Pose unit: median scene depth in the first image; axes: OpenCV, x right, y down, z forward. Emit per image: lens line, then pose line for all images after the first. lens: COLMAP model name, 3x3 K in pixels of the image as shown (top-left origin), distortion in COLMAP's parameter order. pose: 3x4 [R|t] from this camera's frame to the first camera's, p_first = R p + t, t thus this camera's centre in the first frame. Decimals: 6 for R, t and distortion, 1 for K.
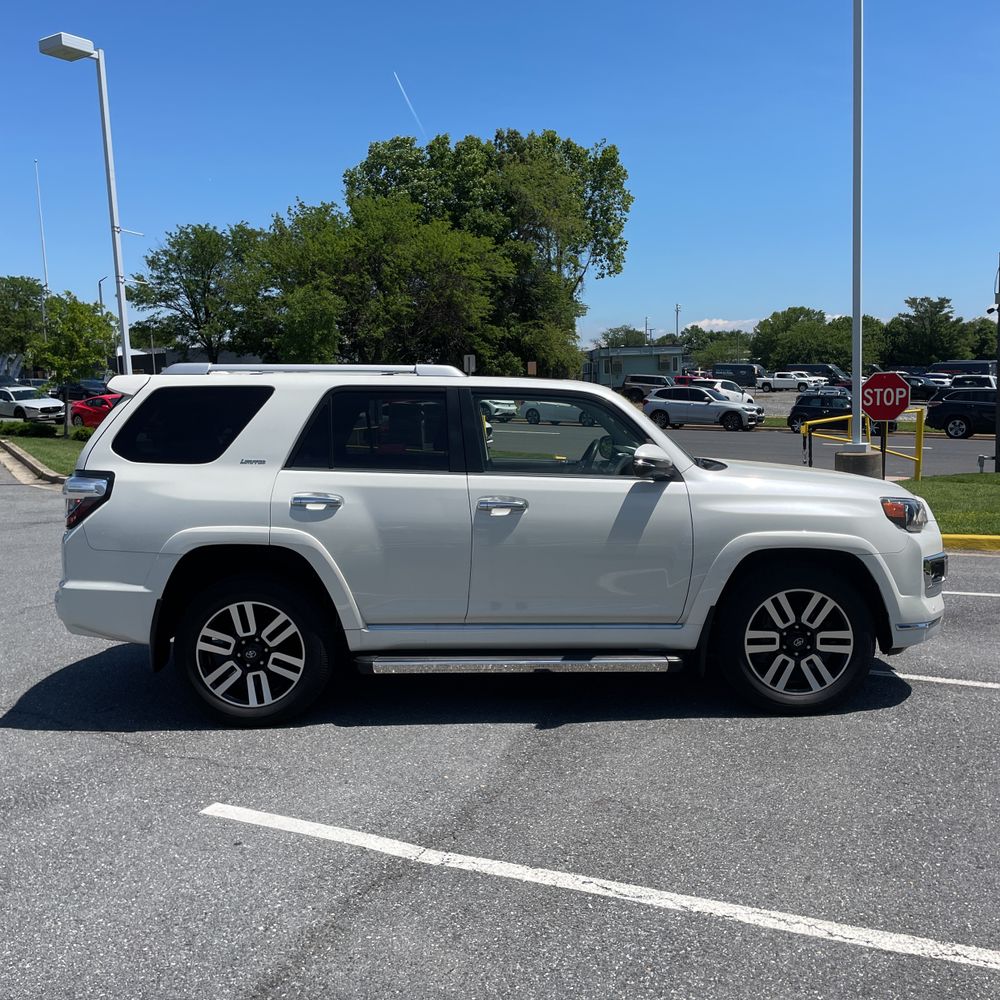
lens RADIAL K [[1002.4, 0, 504.5], [0, 1002.4, 500.6], [0, 0, 1]] dist [0.039148, 0.000000]
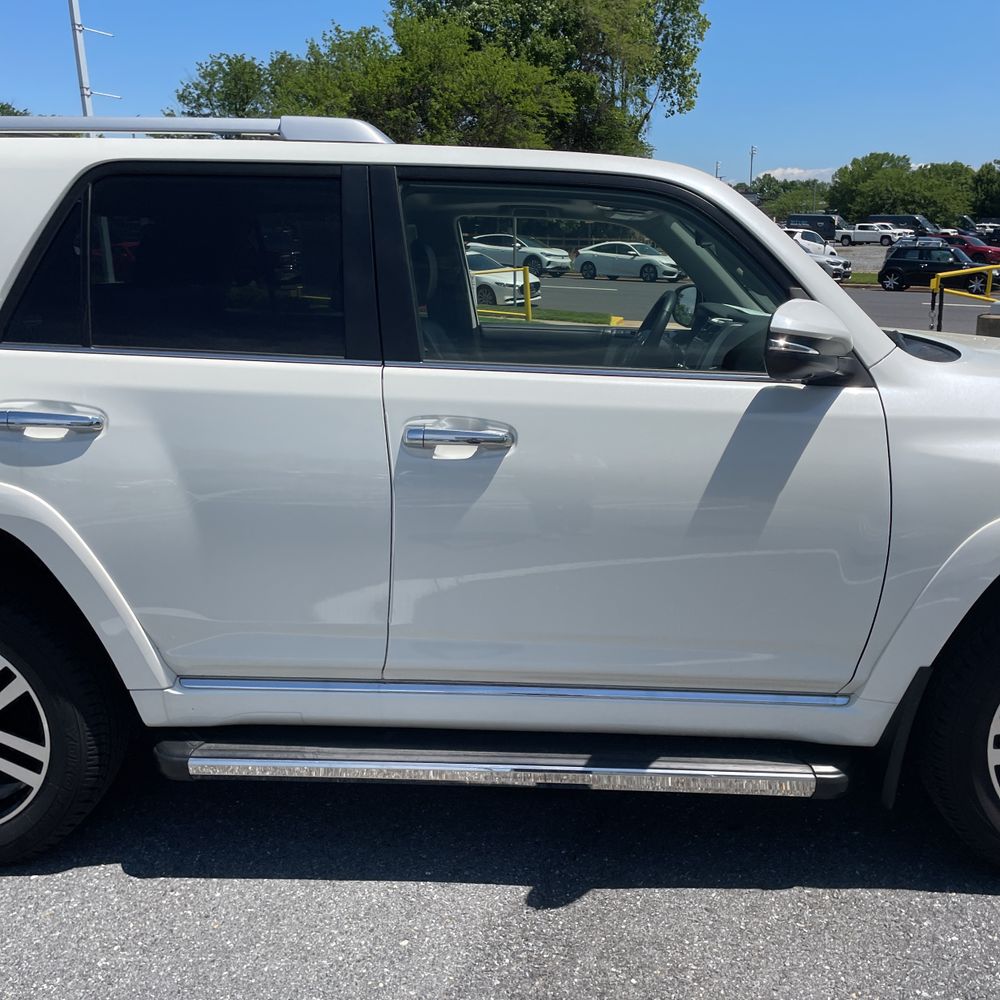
lens RADIAL K [[1002.4, 0, 504.3], [0, 1002.4, 504.6], [0, 0, 1]] dist [0.039148, 0.000000]
pose [[0.998335, 0.020437, -0.053943, 0.042019], [-0.012515, 0.989601, 0.143297, -0.029122], [0.056311, -0.142384, 0.988208, 0.545511]]
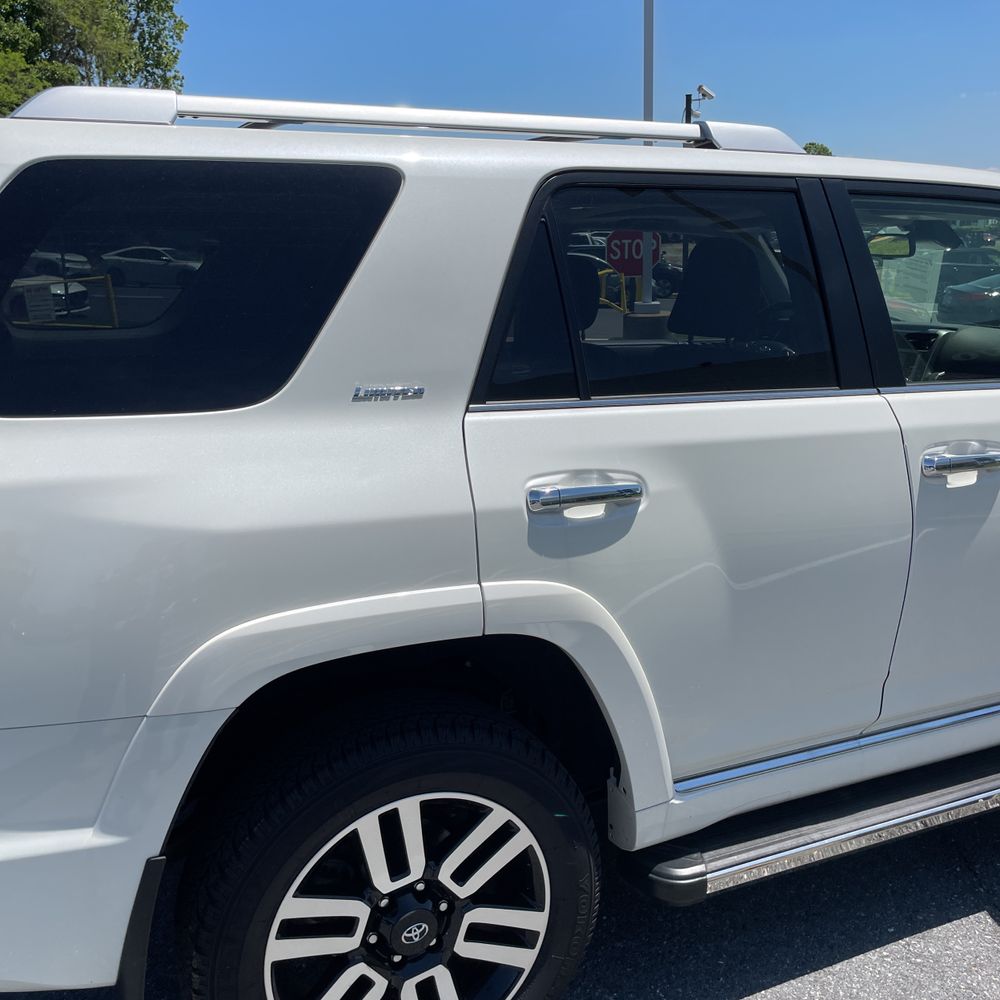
lens RADIAL K [[1002.4, 0, 478.7], [0, 1002.4, 486.9], [0, 0, 1]] dist [0.039148, 0.000000]
pose [[0.915096, -0.092336, 0.392523, -0.355901], [0.044045, 0.990493, 0.130318, -0.049566], [-0.400824, -0.101965, 0.910463, 0.677580]]
